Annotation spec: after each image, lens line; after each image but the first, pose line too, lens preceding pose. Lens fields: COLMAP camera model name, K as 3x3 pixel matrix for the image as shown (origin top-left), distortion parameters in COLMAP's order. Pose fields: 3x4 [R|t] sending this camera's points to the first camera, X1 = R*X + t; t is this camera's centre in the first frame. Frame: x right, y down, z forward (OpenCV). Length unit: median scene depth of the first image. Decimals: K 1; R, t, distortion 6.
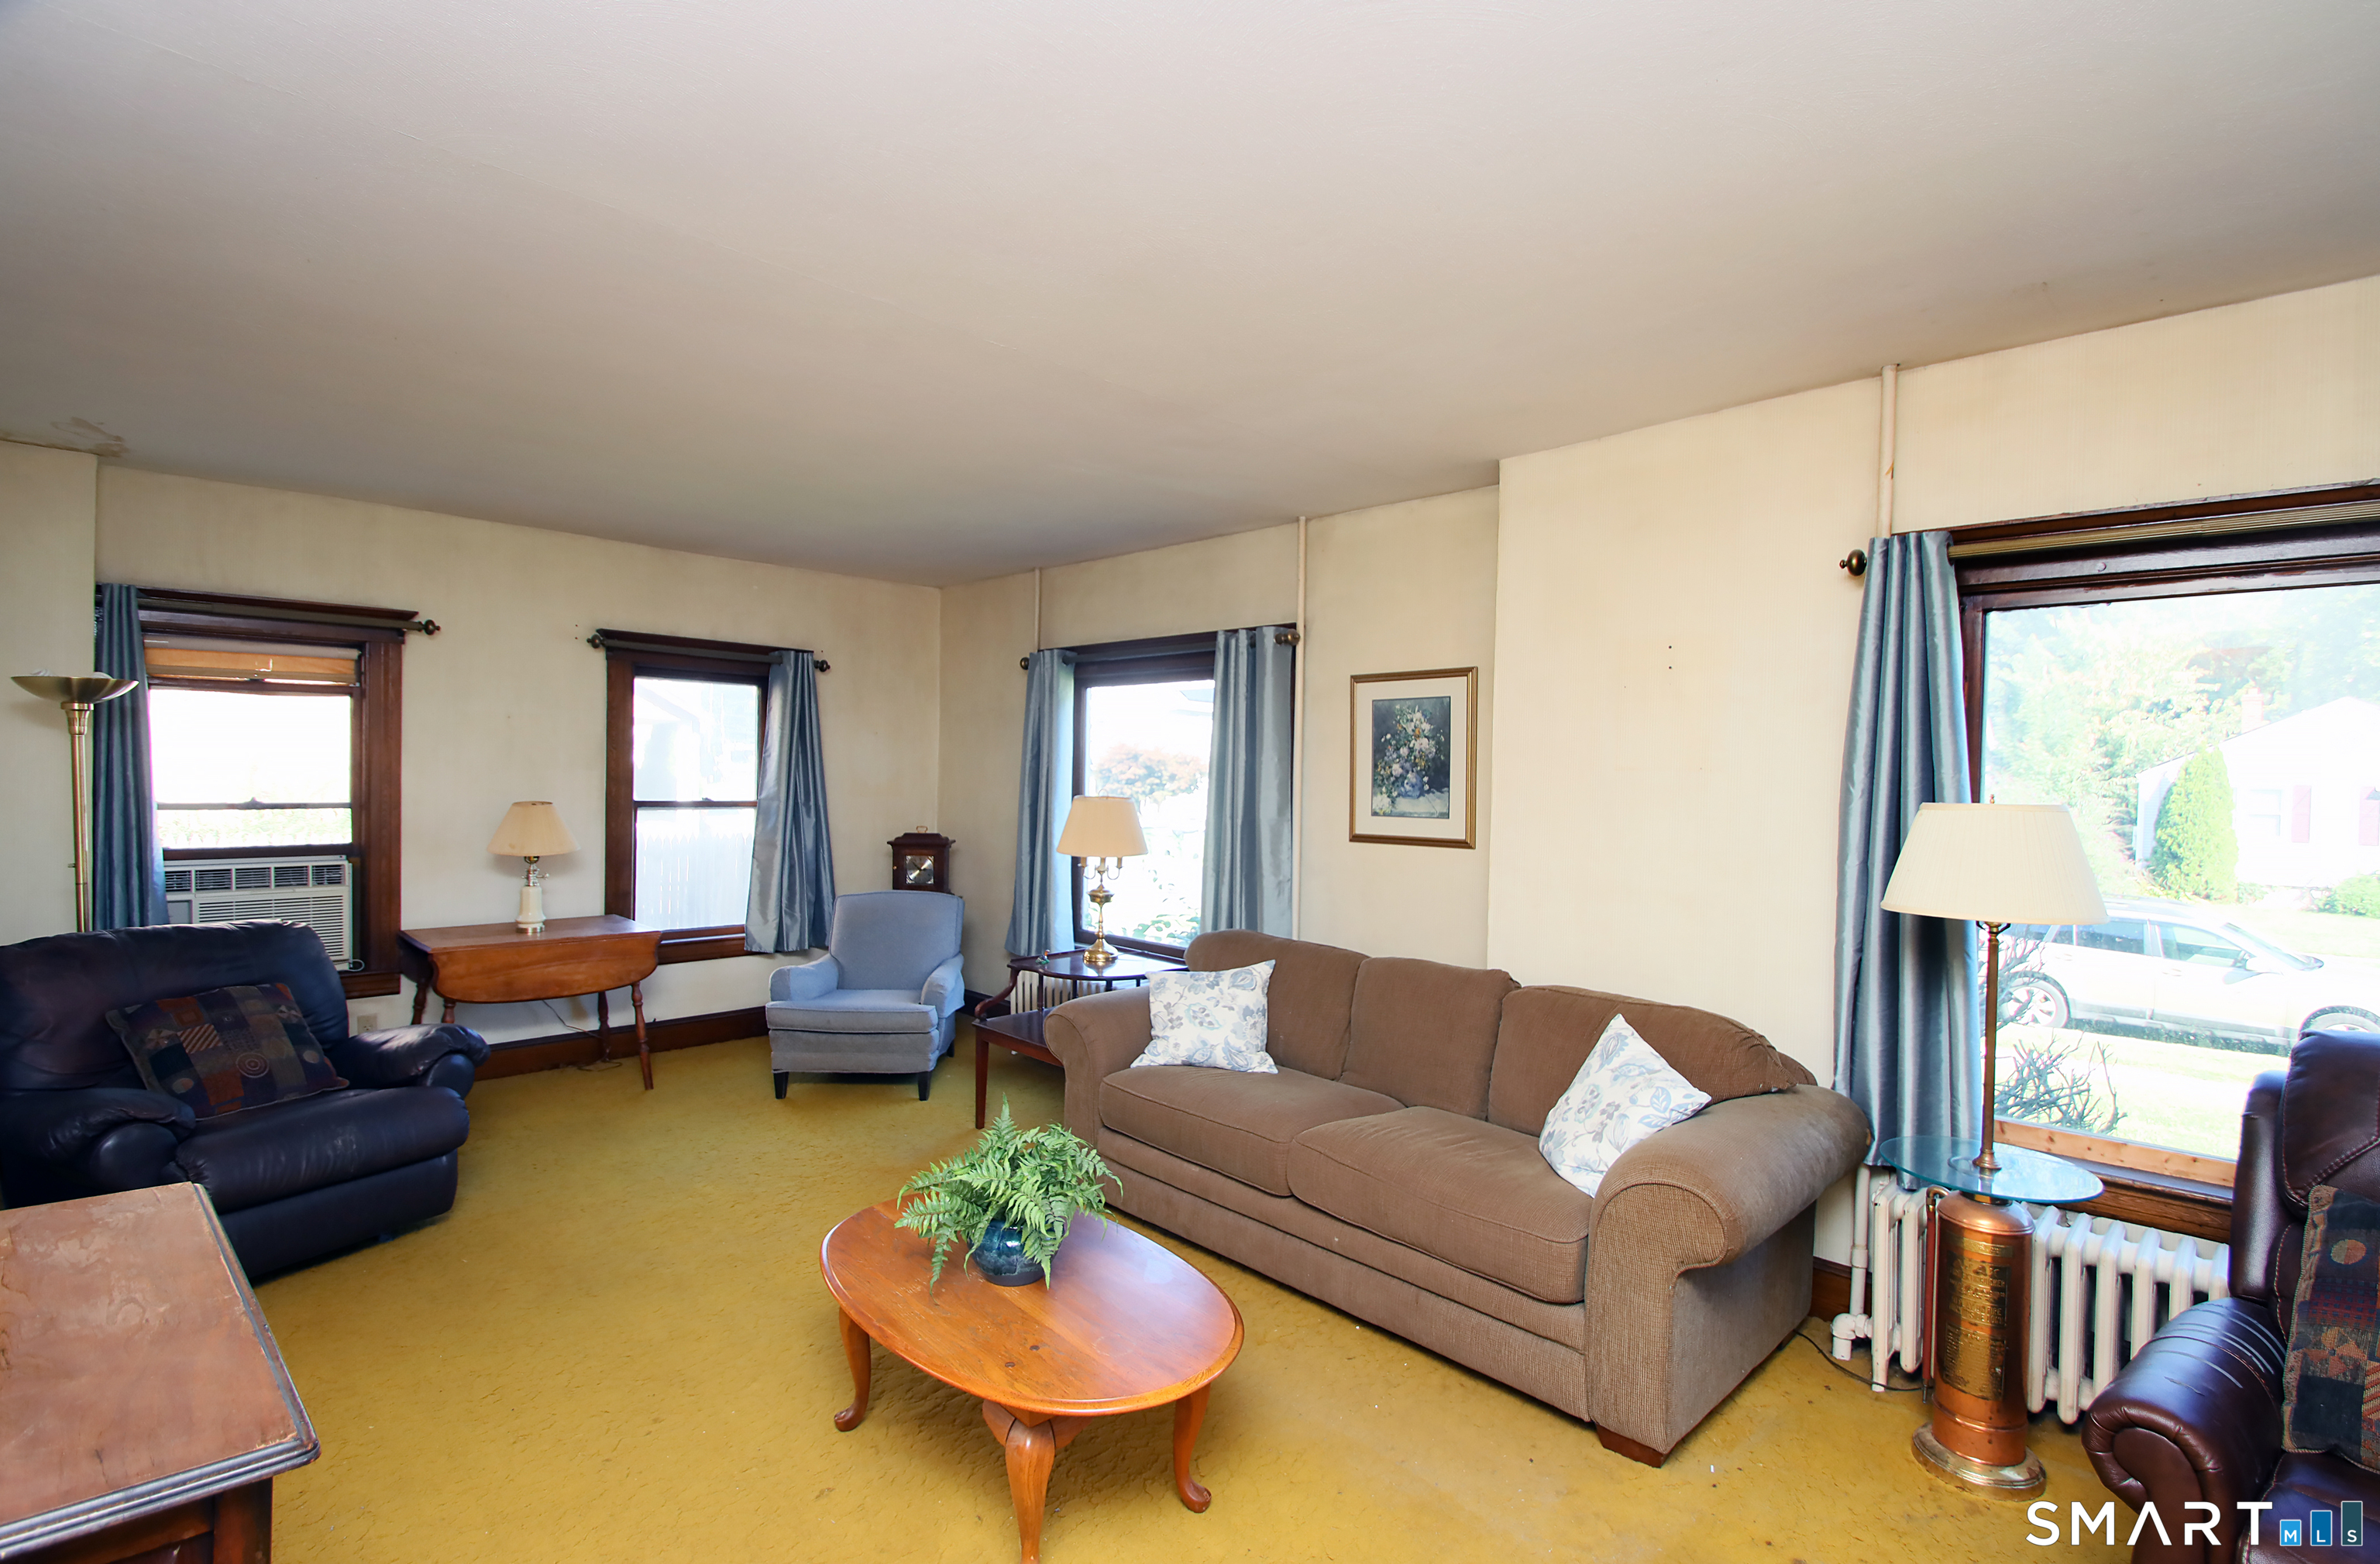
lens RADIAL K [[1115.4, 0, 1189.9], [0, 1115.4, 783.4], [0, 0, 1]] dist [-0.000504, -0.013711]
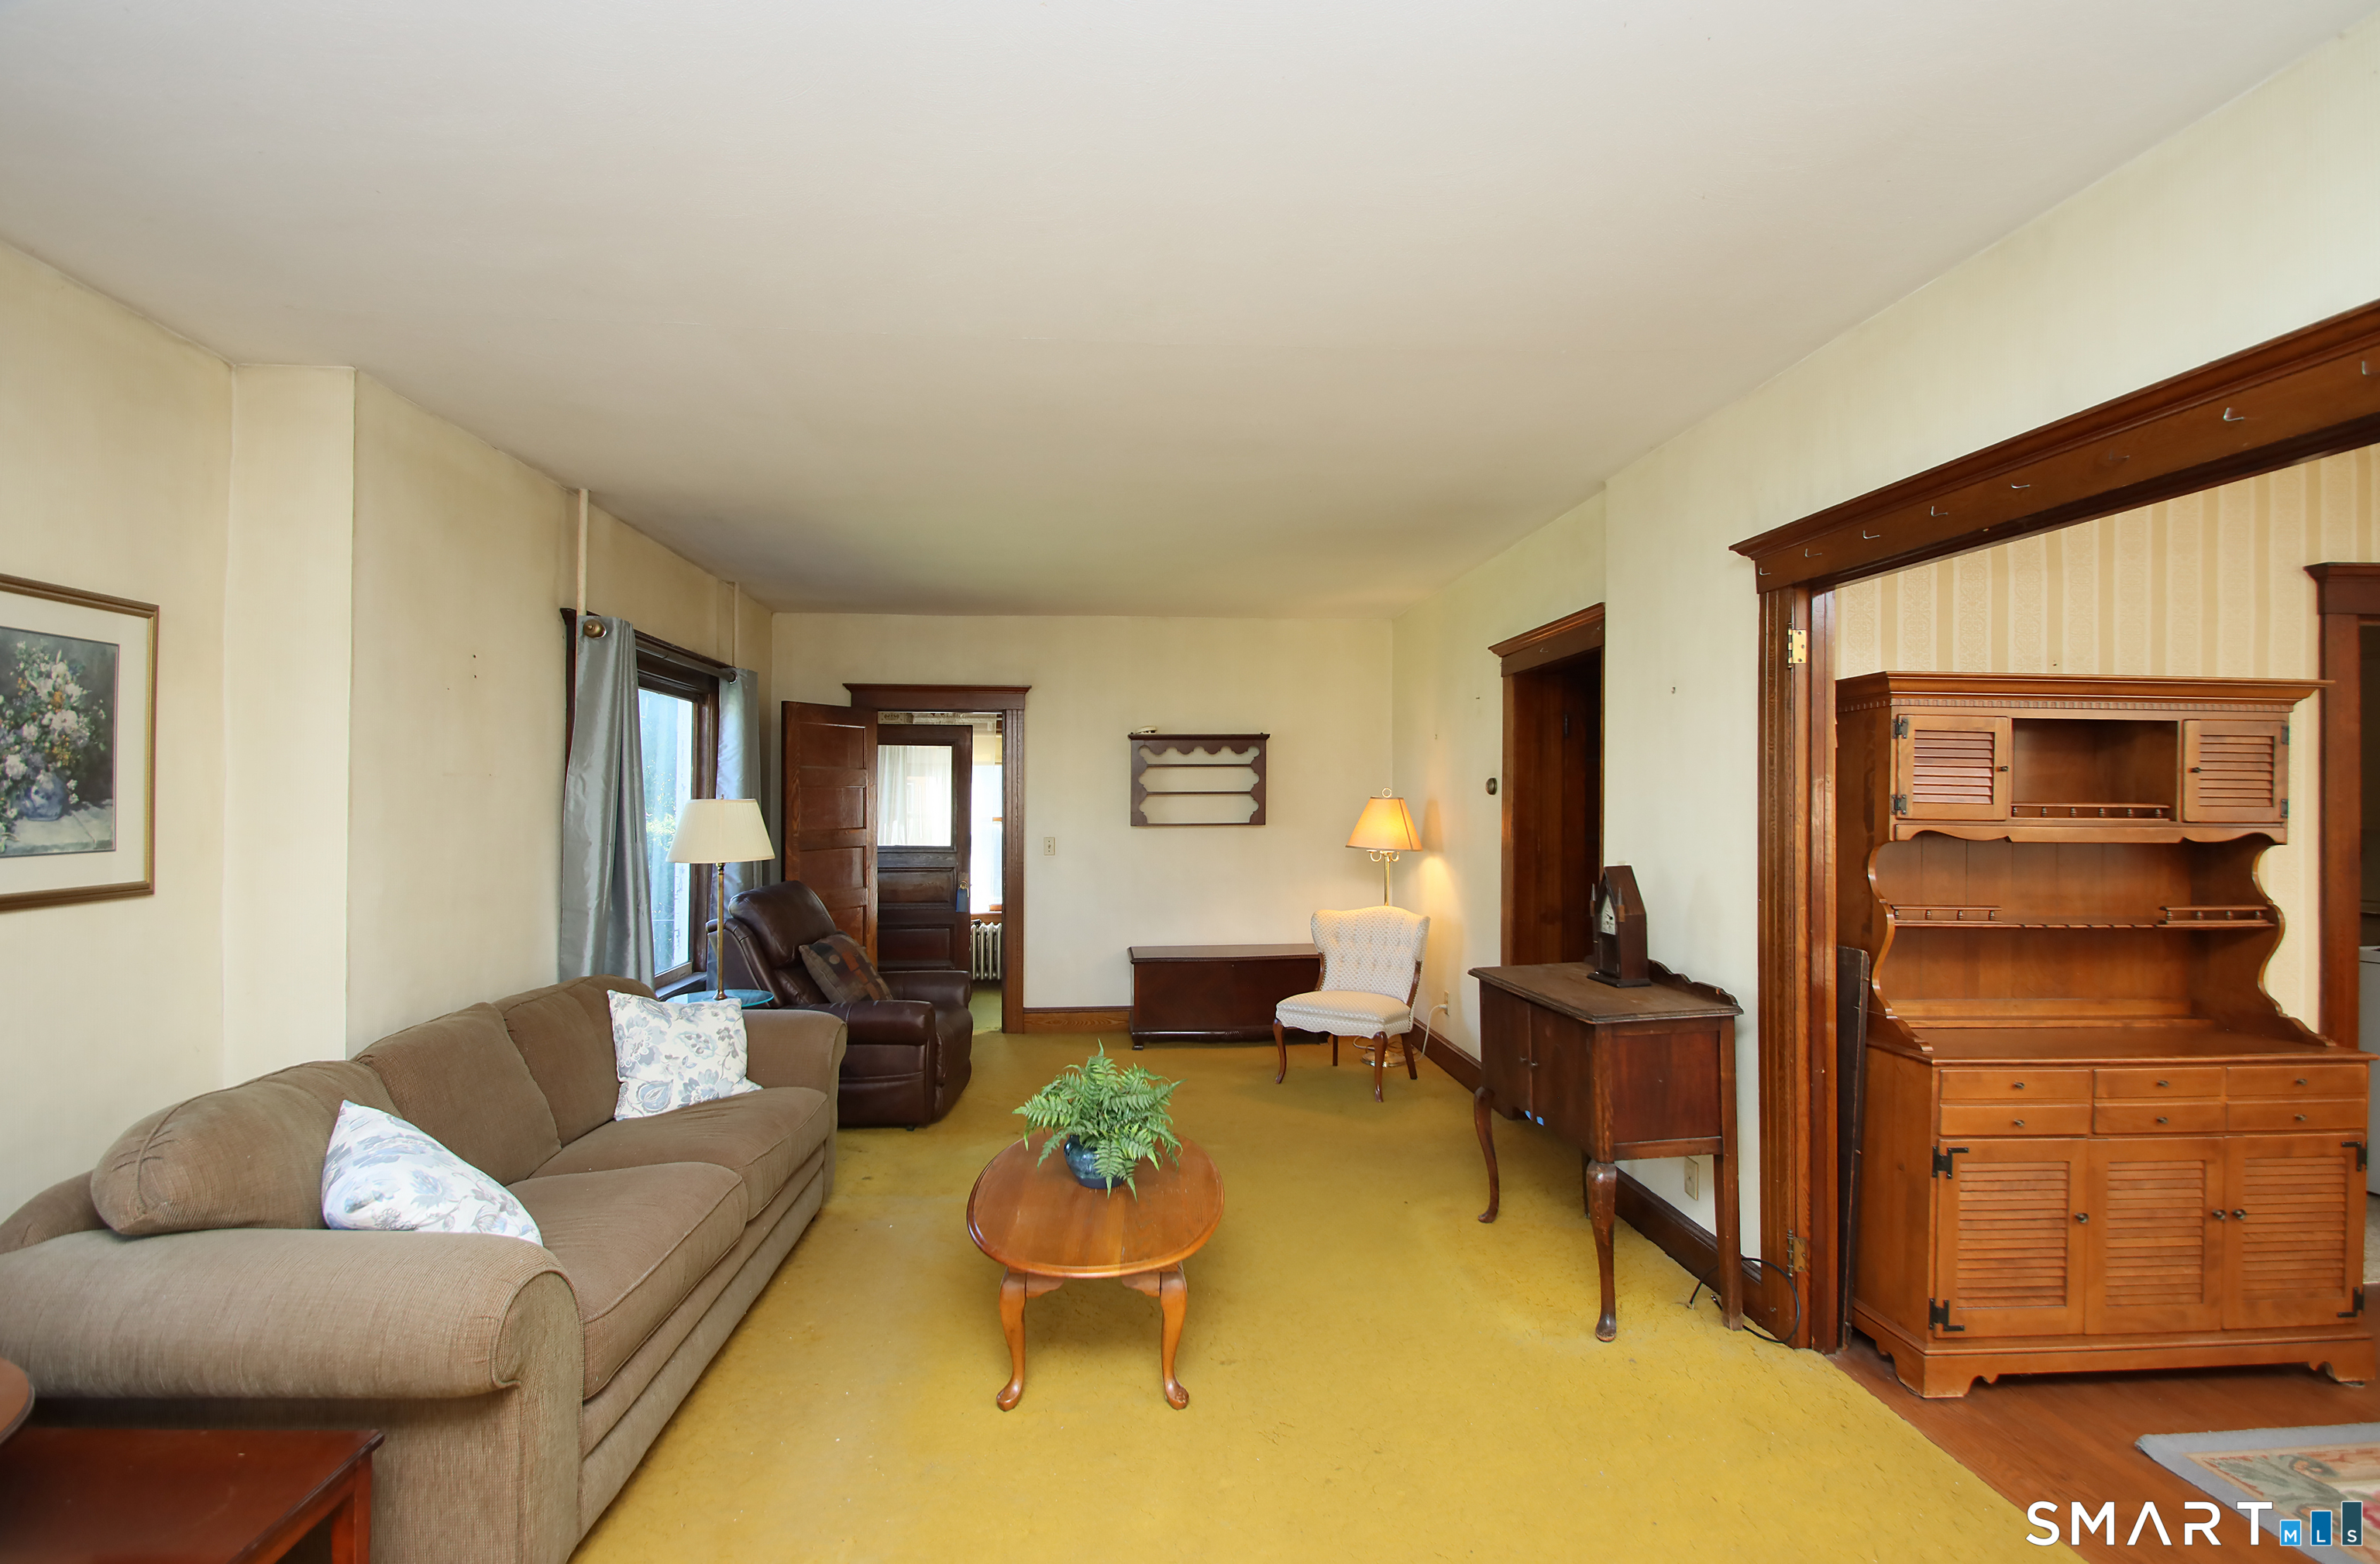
lens RADIAL K [[1115.4, 0, 1190.2], [0, 1115.4, 788.1], [0, 0, 1]] dist [-0.000504, -0.013711]
pose [[-0.773138, -0.004544, 0.634222, -0.569286], [0.000634, 0.999968, 0.007938, -0.005904], [-0.634238, 0.006539, -0.773110, 1.070094]]
